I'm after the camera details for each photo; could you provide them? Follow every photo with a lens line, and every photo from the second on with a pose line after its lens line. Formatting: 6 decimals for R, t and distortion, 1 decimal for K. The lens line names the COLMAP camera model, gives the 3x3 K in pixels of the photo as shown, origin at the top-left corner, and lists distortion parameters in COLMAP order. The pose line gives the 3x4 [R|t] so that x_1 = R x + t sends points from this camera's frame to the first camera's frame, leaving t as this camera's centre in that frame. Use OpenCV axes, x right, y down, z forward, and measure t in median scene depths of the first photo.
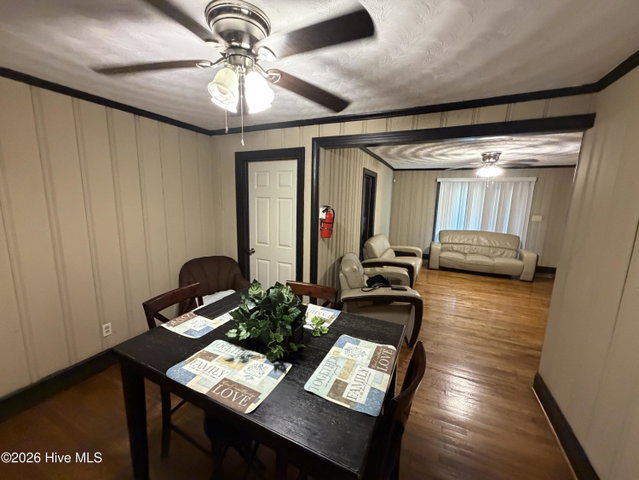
lens RADIAL K [[255.1, 0, 317.5], [0, 255.1, 240.0], [0, 0, 1]] dist [-0.000382, 0.000169]
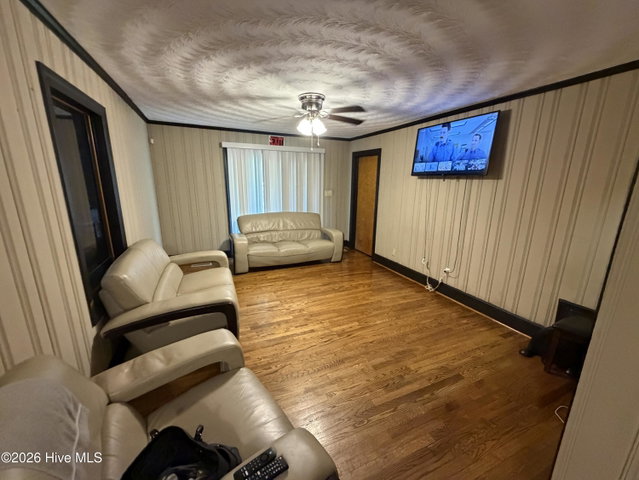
lens RADIAL K [[255.1, 0, 318.0], [0, 255.1, 240.7], [0, 0, 1]] dist [-0.000382, 0.000169]
pose [[0.664912, -0.182982, 0.724161, 0.103695], [0.124827, 0.983115, 0.133801, -0.043020], [-0.736417, 0.001429, 0.676526, 0.379329]]
